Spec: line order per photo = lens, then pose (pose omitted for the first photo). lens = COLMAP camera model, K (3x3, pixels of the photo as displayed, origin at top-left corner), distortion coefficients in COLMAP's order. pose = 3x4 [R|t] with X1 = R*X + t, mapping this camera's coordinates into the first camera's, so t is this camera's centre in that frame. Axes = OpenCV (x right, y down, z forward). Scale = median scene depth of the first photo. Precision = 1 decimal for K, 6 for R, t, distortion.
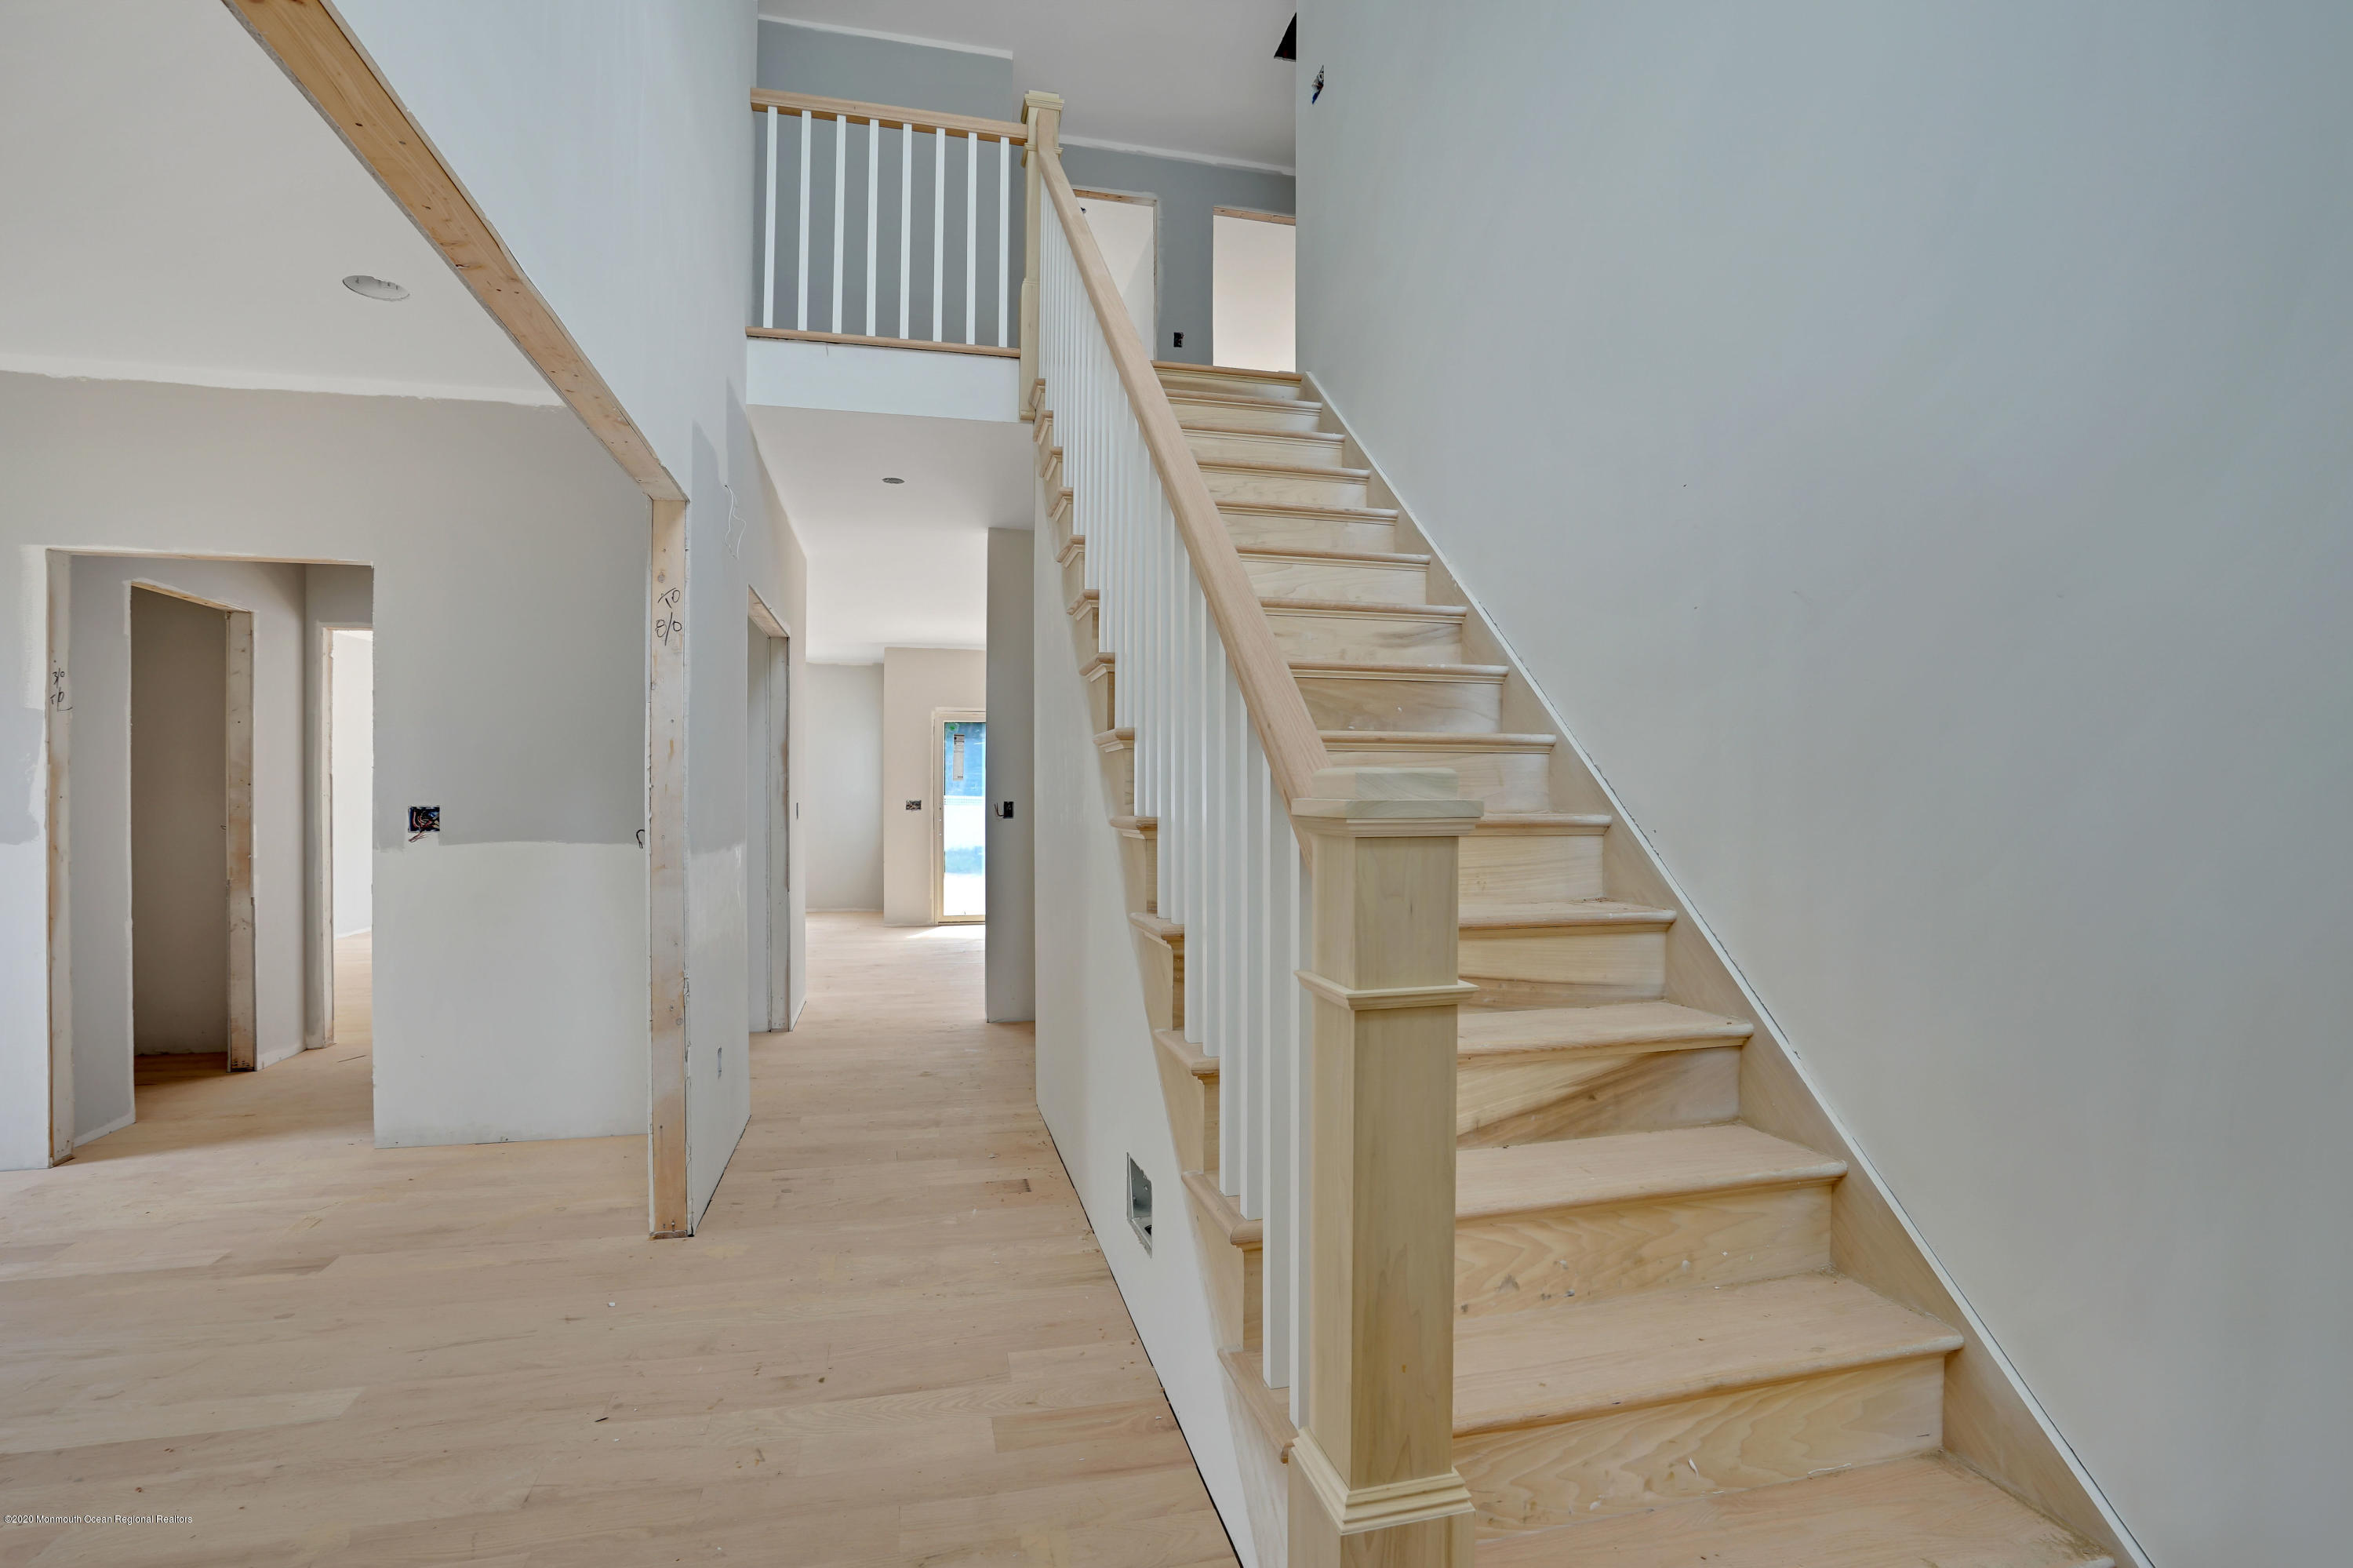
lens RADIAL K [[1063.5, 0, 1172.1], [0, 1063.5, 794.4], [0, 0, 1]] dist [-0.068505, 0.026715]
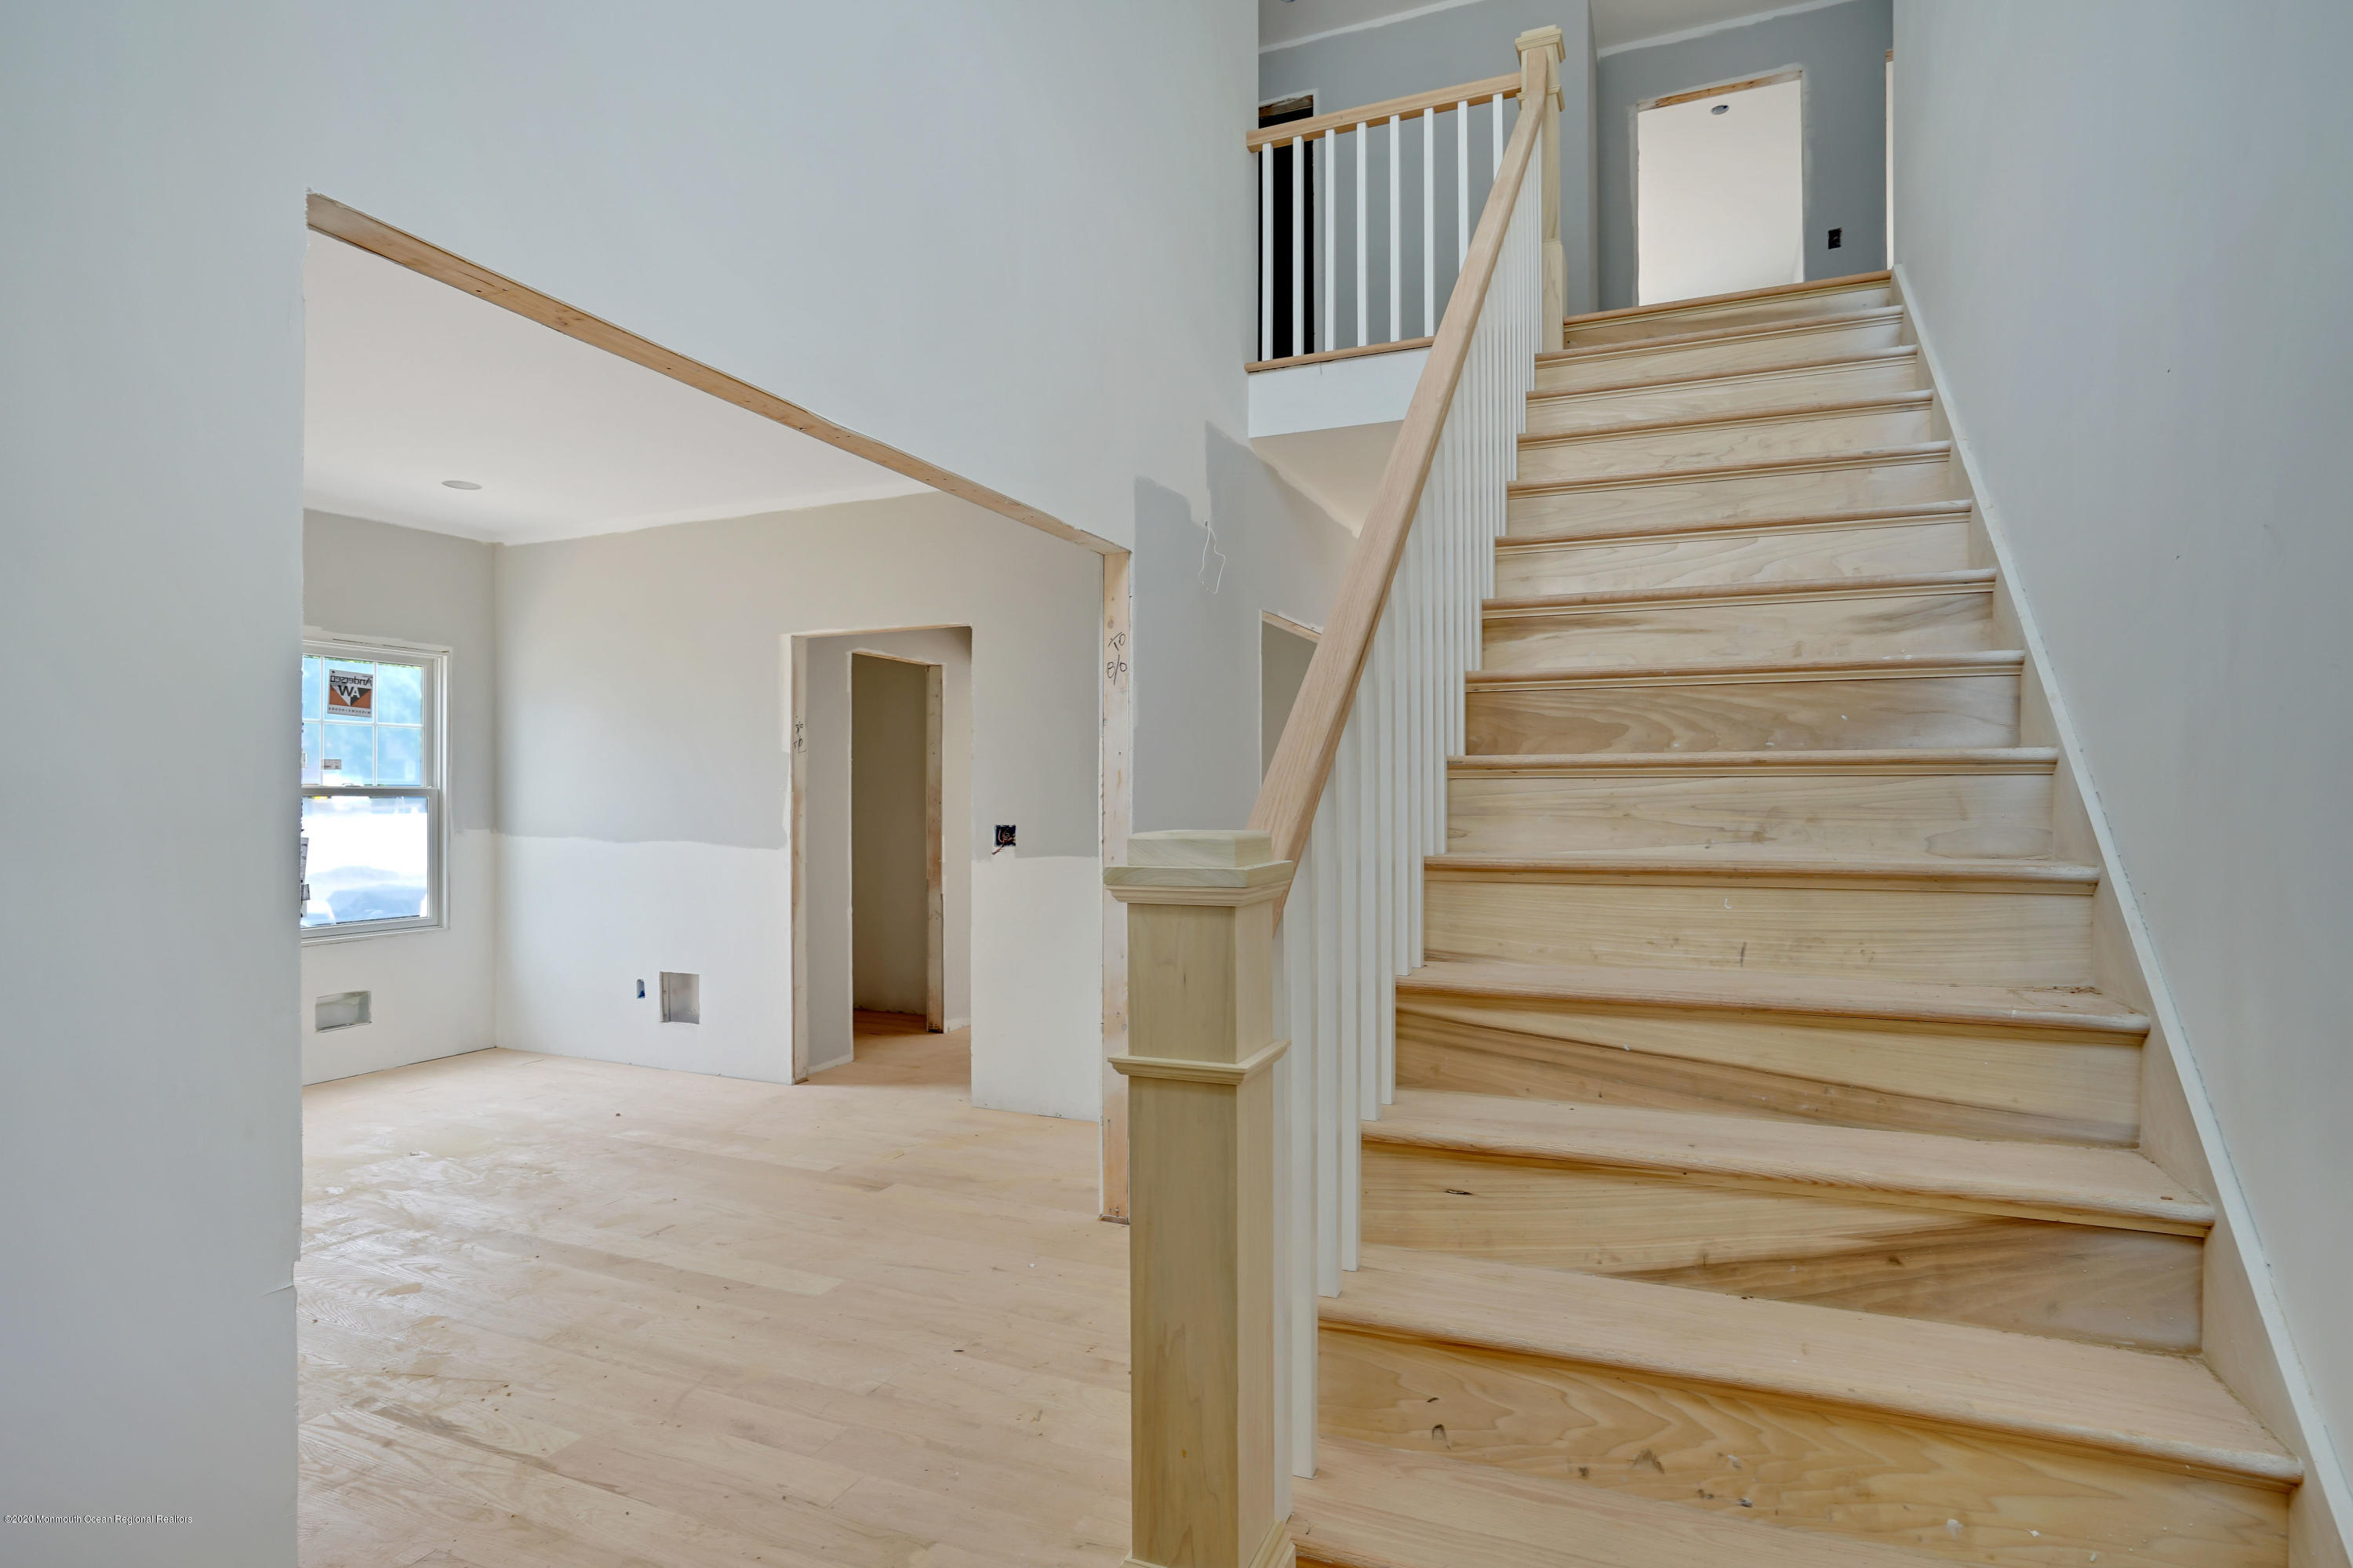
lens RADIAL K [[1157.7, 0, 1173.9], [0, 1157.7, 796.7], [0, 0, 1]] dist [-0.062684, 0.030390]
pose [[0.812823, -0.004129, -0.582495, 0.277501], [0.001285, 0.999985, -0.005296, -0.017847], [0.582509, 0.003556, 0.812817, 0.044210]]
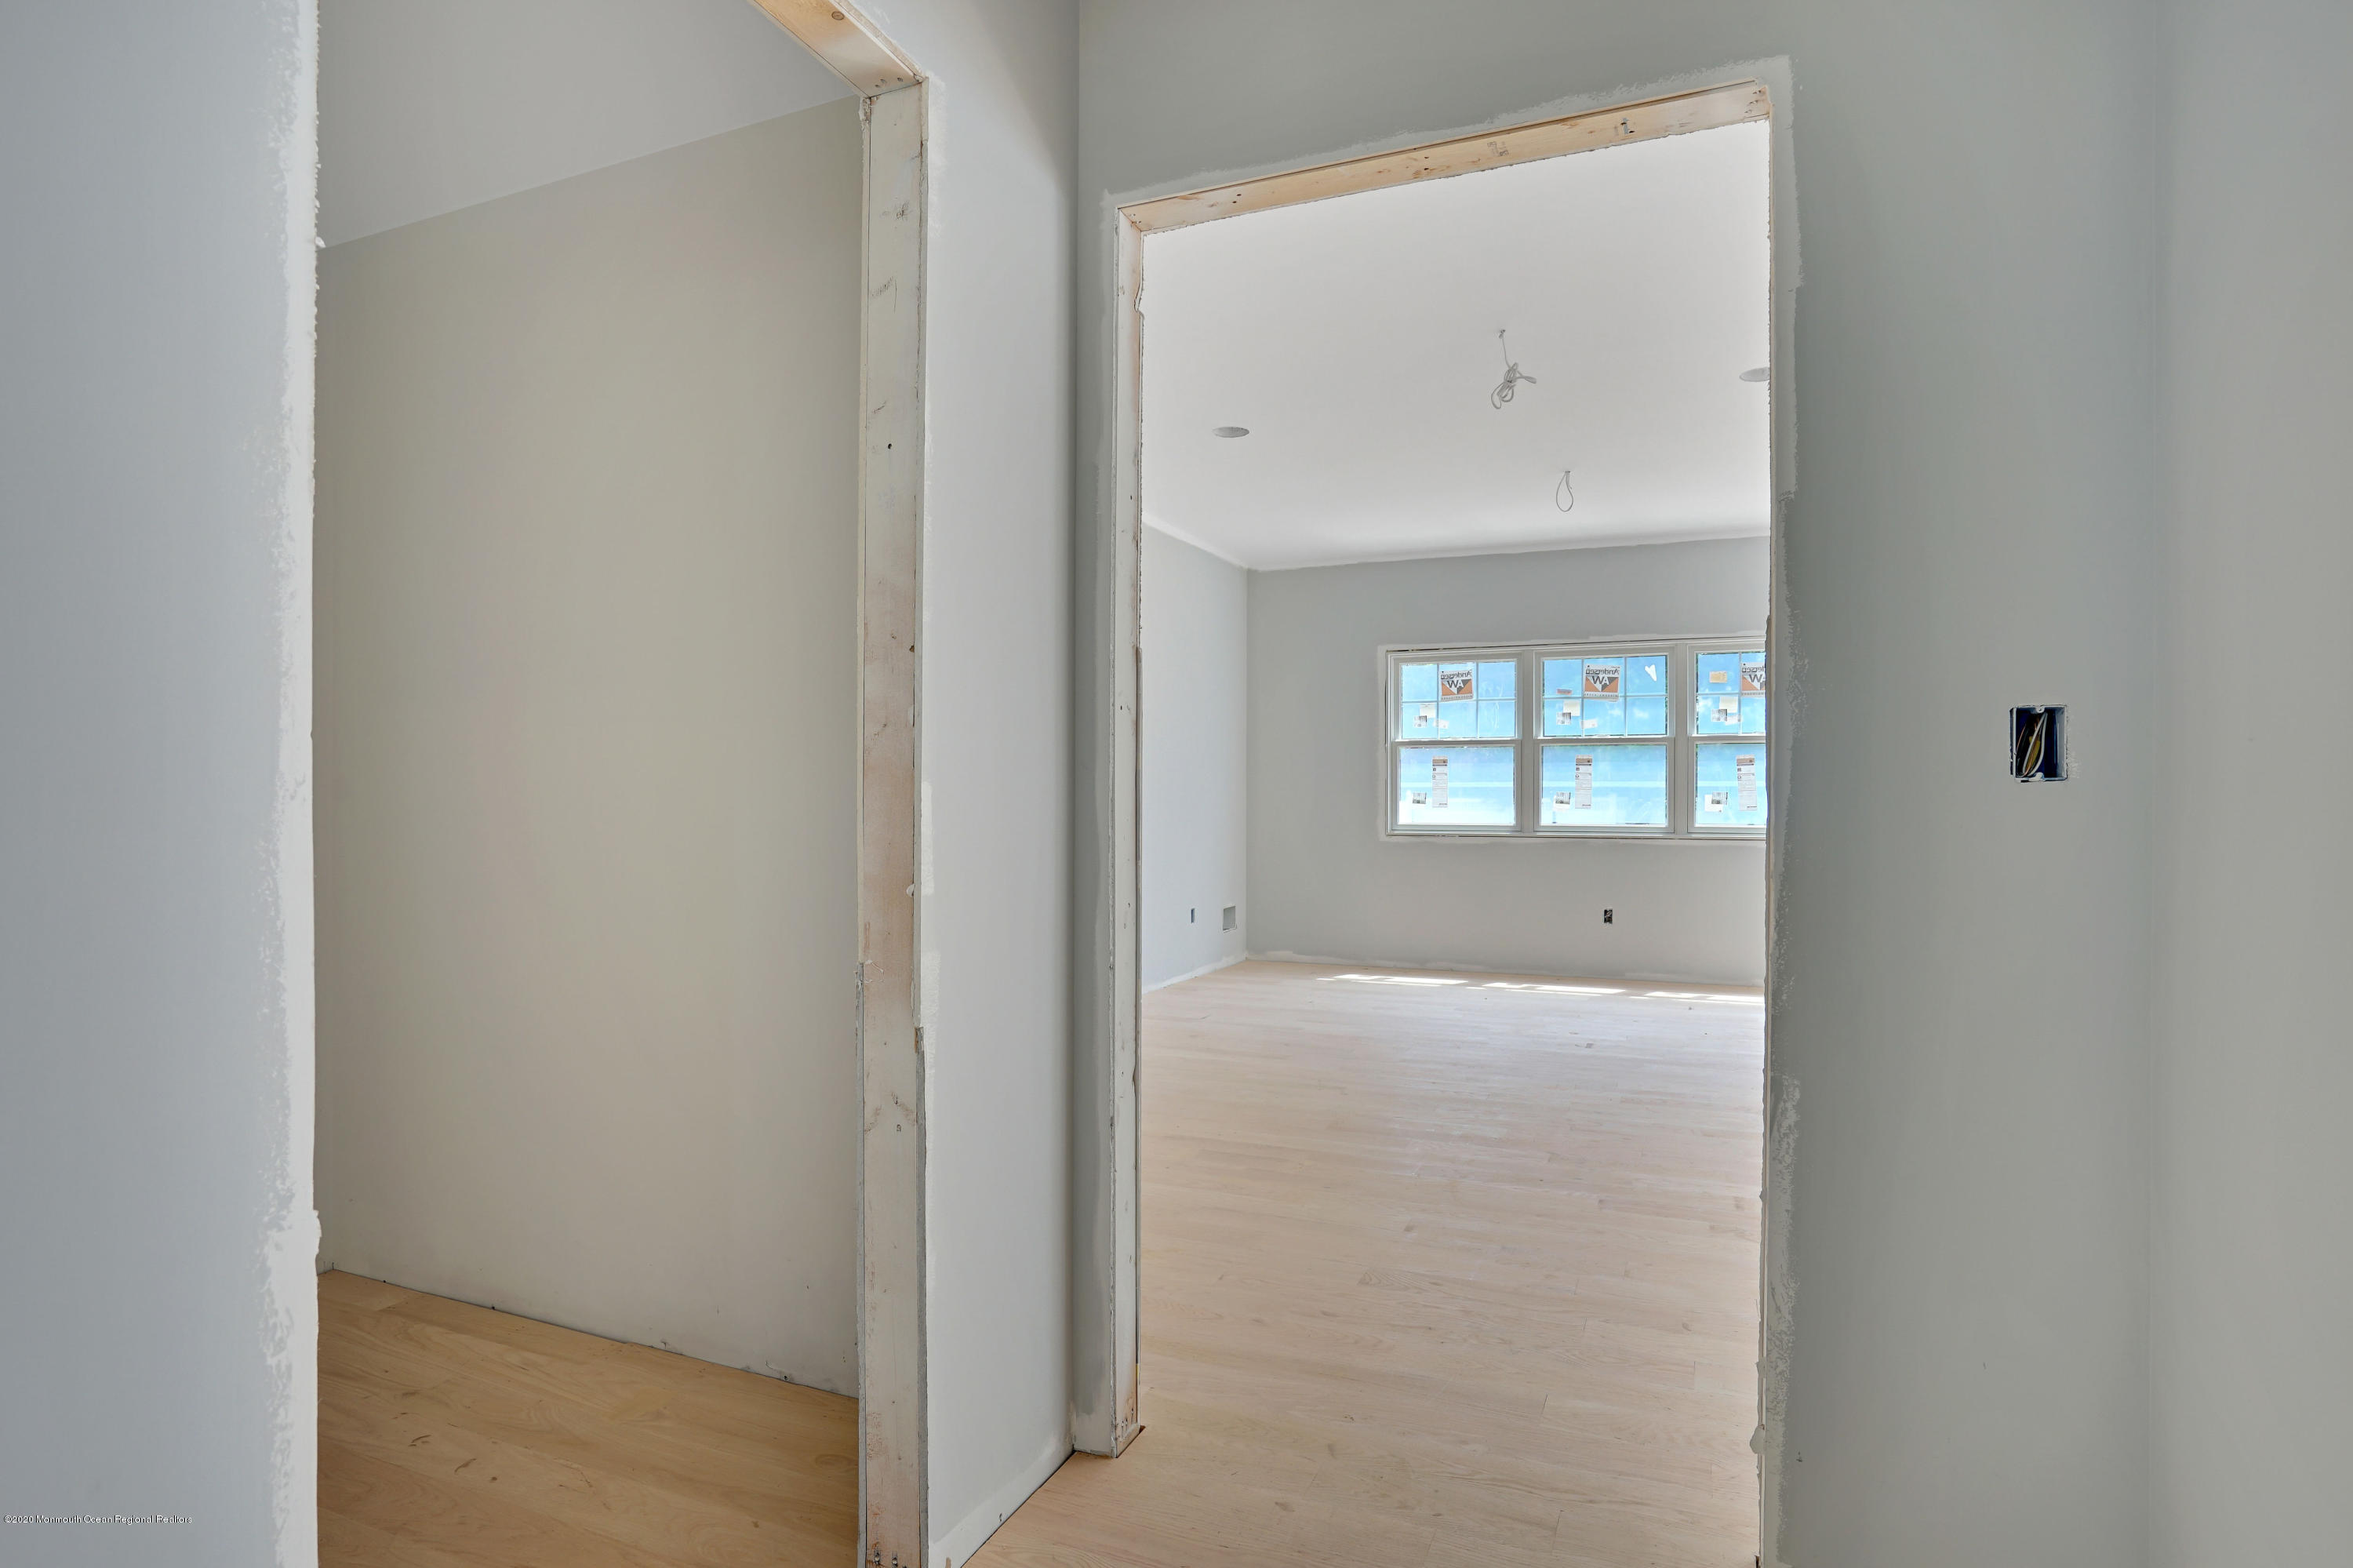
lens RADIAL K [[1102.7, 0, 1173.3], [0, 1102.7, 797.5], [0, 0, 1]] dist [-0.065252, 0.029860]
pose [[0.786681, 0.003140, -0.617352, -1.209437], [-0.002647, 0.999995, 0.001714, 0.062331], [0.617354, 0.000286, 0.786685, 1.492540]]
